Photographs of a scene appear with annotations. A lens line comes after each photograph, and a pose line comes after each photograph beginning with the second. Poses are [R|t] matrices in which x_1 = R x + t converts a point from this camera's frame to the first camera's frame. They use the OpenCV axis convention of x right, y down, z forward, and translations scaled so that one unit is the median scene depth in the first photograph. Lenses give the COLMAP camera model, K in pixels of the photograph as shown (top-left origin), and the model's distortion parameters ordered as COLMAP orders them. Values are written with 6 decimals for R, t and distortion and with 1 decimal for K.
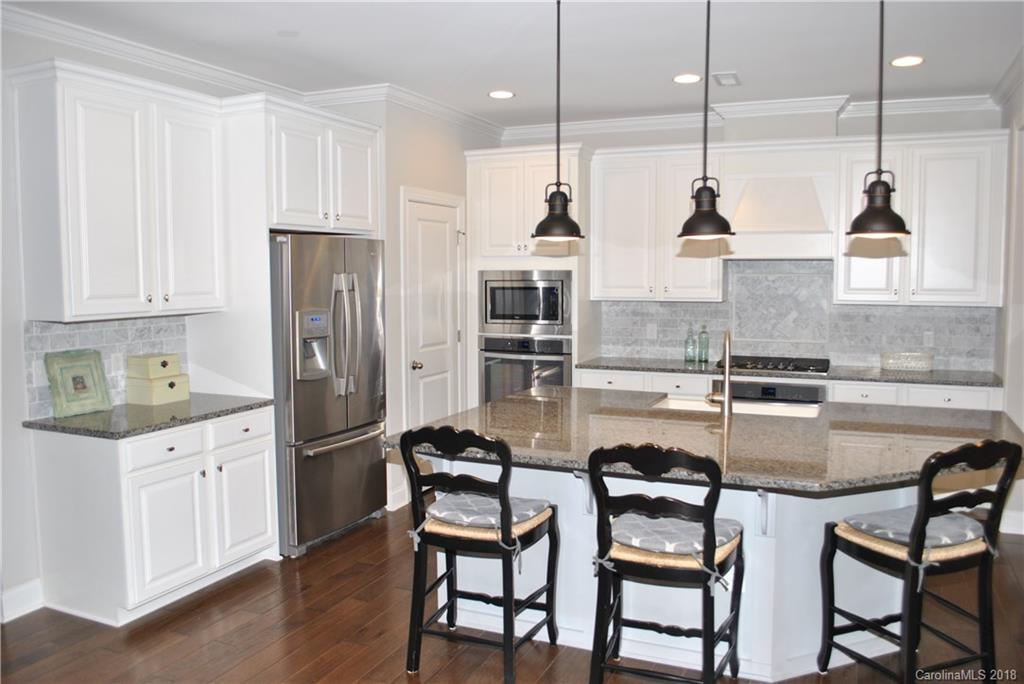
lens RADIAL K [[827.4, 0, 512.0], [0, 827.4, 342.0], [0, 0, 1]] dist [-0.037180, 0.003992]
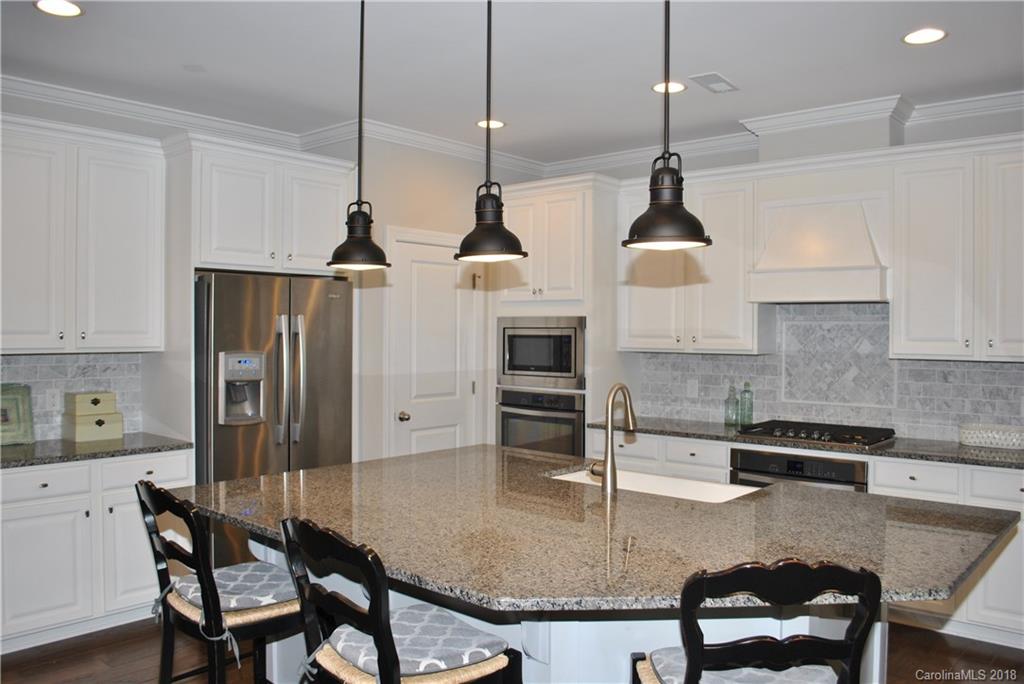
lens RADIAL K [[809.4, 0, 512.0], [0, 809.4, 342.0], [0, 0, 1]] dist [-0.057857, 0.001436]
pose [[0.953025, 0.011948, -0.302656, 0.268037], [-0.033780, 0.997181, -0.067006, 0.001406], [0.301002, 0.074082, 0.950742, 0.160036]]
